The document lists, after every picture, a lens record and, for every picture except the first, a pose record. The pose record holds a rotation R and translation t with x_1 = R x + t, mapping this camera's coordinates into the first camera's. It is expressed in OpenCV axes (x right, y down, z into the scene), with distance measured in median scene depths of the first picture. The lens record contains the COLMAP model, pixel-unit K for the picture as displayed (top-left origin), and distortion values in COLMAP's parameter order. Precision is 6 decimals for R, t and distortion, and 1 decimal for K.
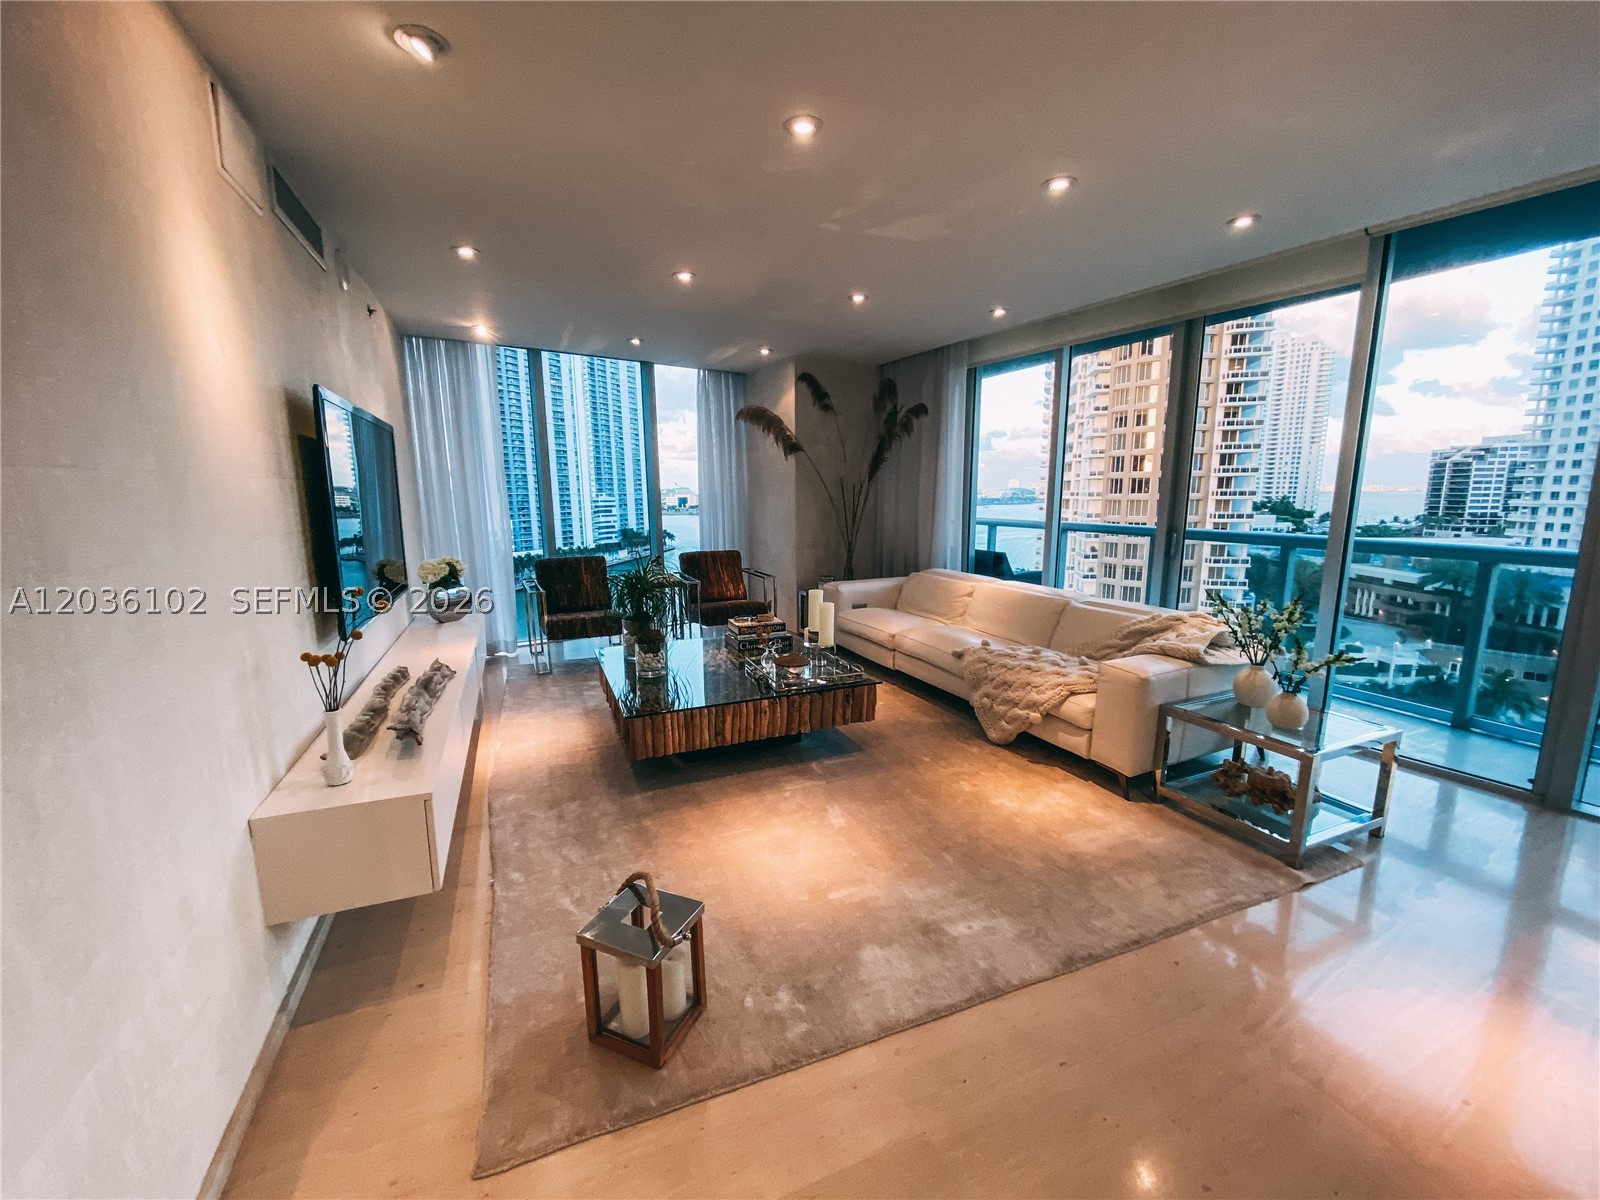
lens RADIAL K [[647.1, 0, 791.5], [0, 647.1, 604.0], [0, 0, 1]] dist [0.019576, -0.012381]
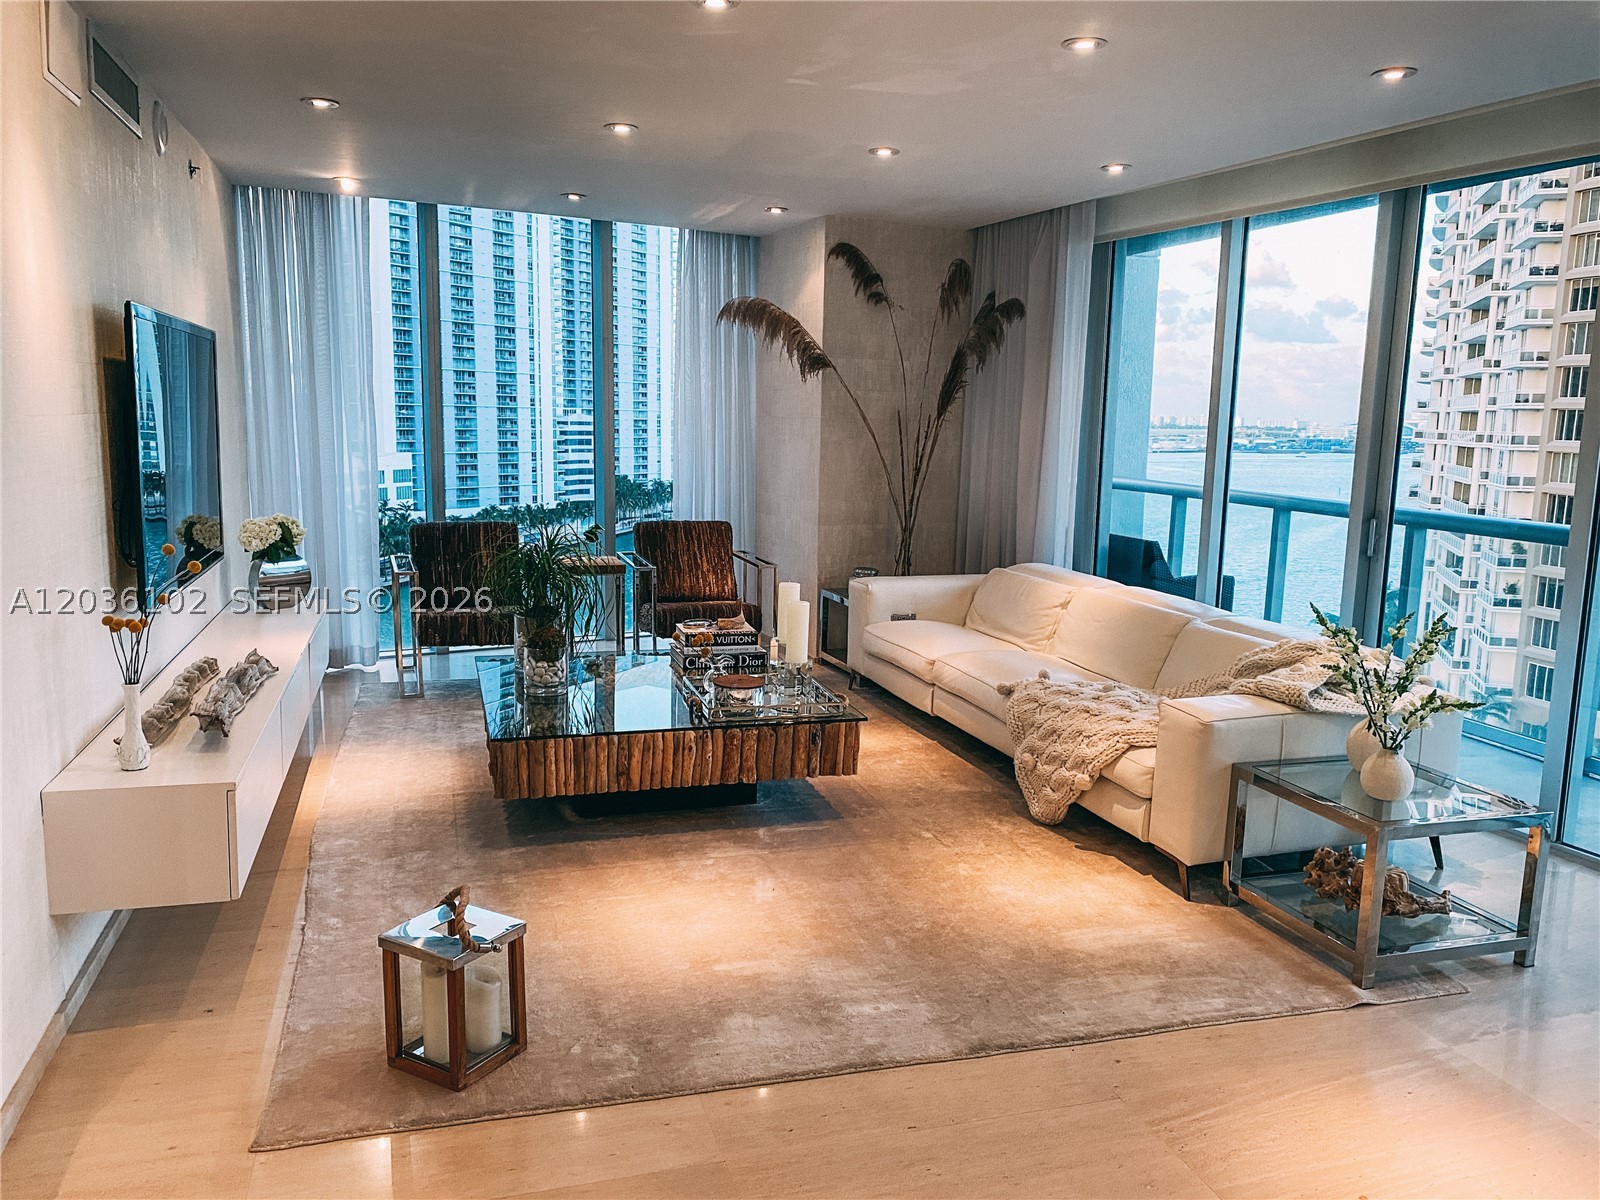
lens RADIAL K [[1239.3, 0, 793.9], [0, 1239.3, 600.4], [0, 0, 1]] dist [0.037633, -0.003073]
pose [[0.993639, 0.044160, -0.103595, 0.186532], [-0.046409, 0.998734, -0.019392, 0.022862], [0.102607, 0.024077, 0.994431, -0.313688]]
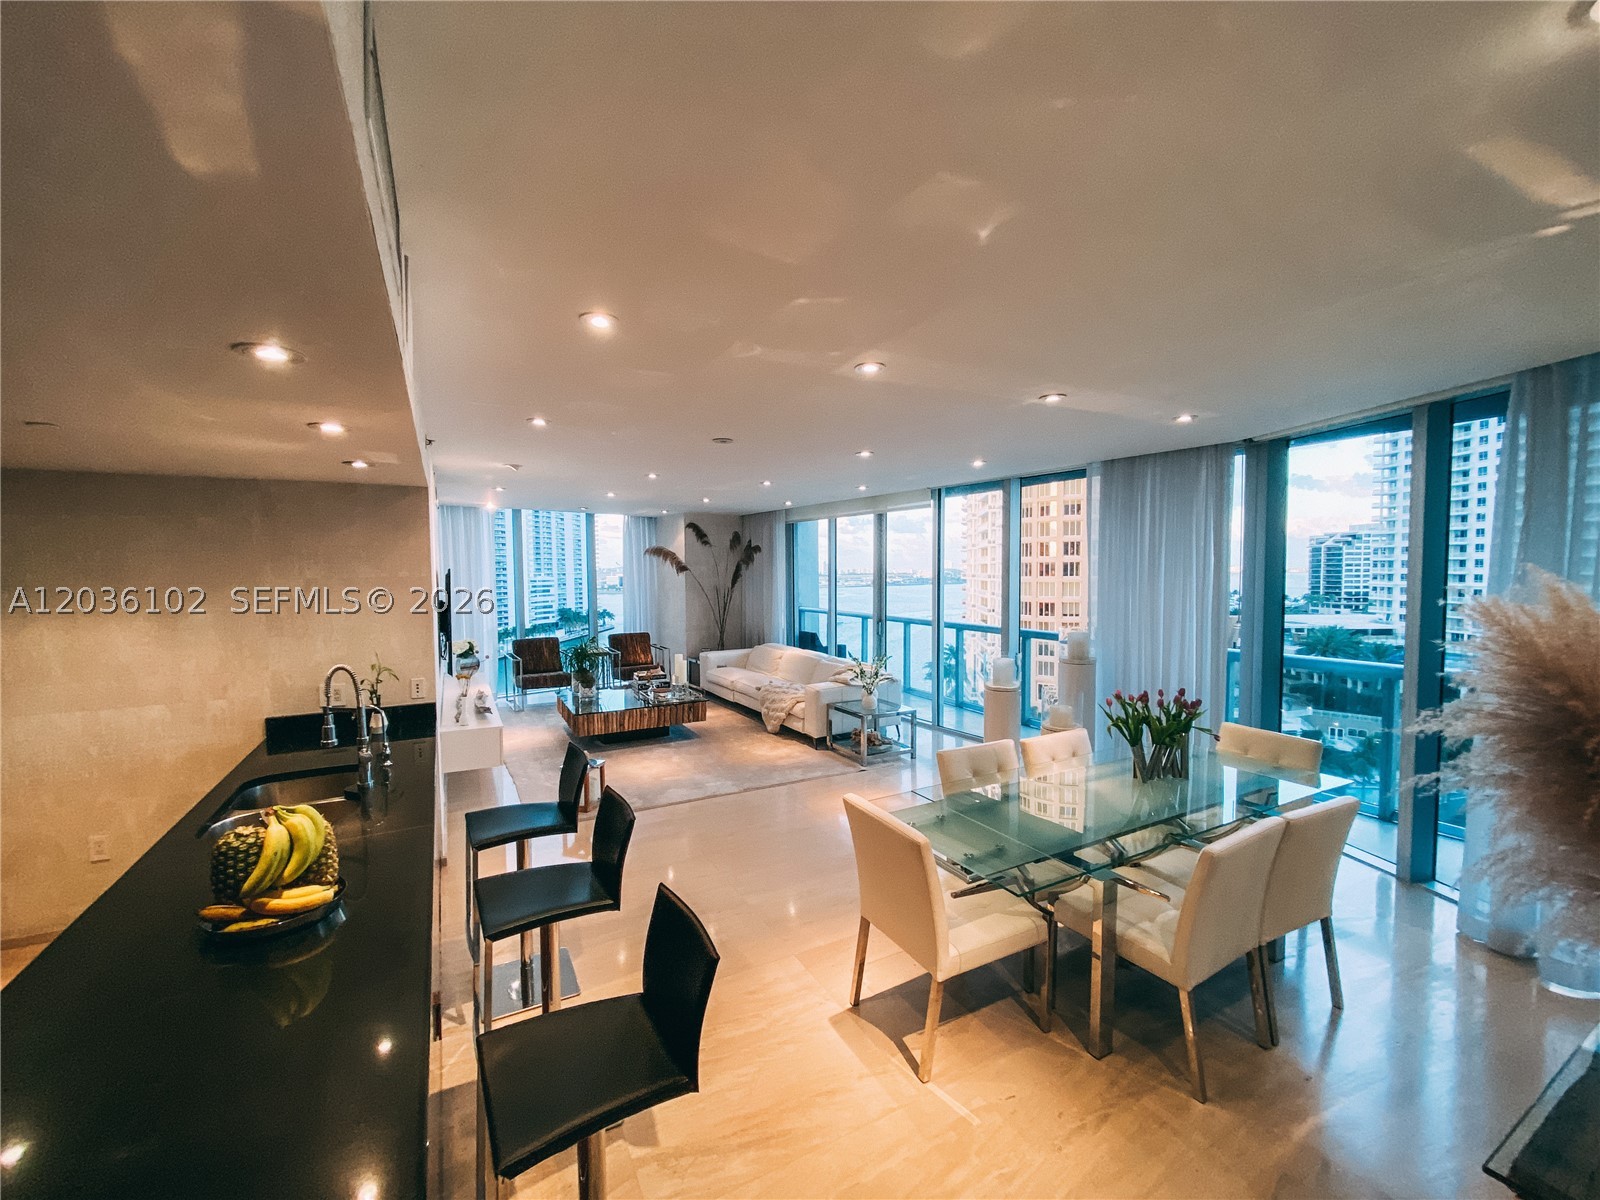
lens RADIAL K [[649.1, 0, 800.0], [0, 649.1, 600.0], [0, 0, 1]] dist [0.019744, -0.004275]
pose [[0.995055, -0.002468, 0.099297, 0.212097], [0.015027, 0.991925, -0.125935, 0.068393], [-0.098184, 0.126804, 0.987057, -0.973514]]
